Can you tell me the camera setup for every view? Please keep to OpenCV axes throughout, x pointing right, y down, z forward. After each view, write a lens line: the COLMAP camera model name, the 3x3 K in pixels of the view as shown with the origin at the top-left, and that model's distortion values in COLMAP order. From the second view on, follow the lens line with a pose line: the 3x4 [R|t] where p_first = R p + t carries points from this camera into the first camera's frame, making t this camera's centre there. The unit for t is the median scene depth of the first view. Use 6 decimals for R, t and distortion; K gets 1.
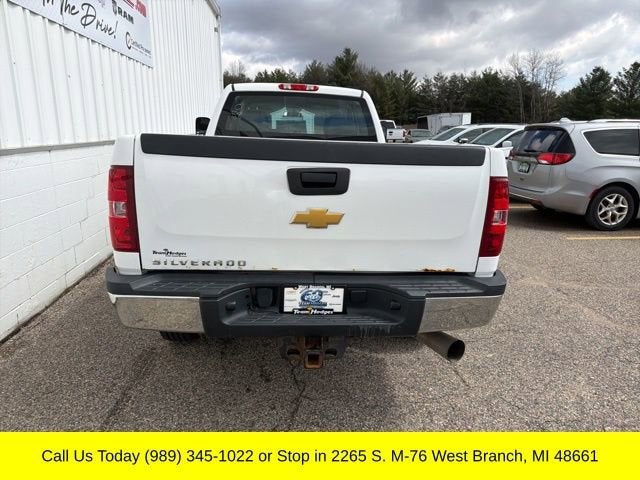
lens RADIAL K [[451.4, 0, 319.9], [0, 451.4, 244.0], [0, 0, 1]] dist [0.062226, -0.045175]
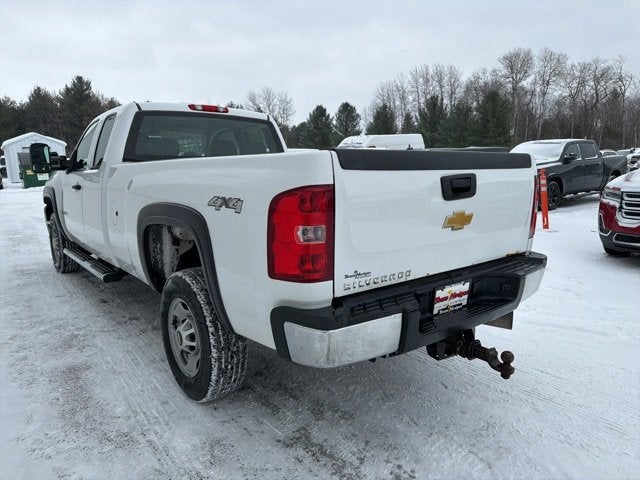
lens RADIAL K [[451.4, 0, 324.3], [0, 451.4, 242.2], [0, 0, 1]] dist [0.062226, -0.045175]
pose [[0.826191, -0.132645, 0.547552, -0.835112], [0.171075, 0.985065, -0.019500, -0.036838], [-0.536788, 0.109784, 0.836544, 0.244710]]
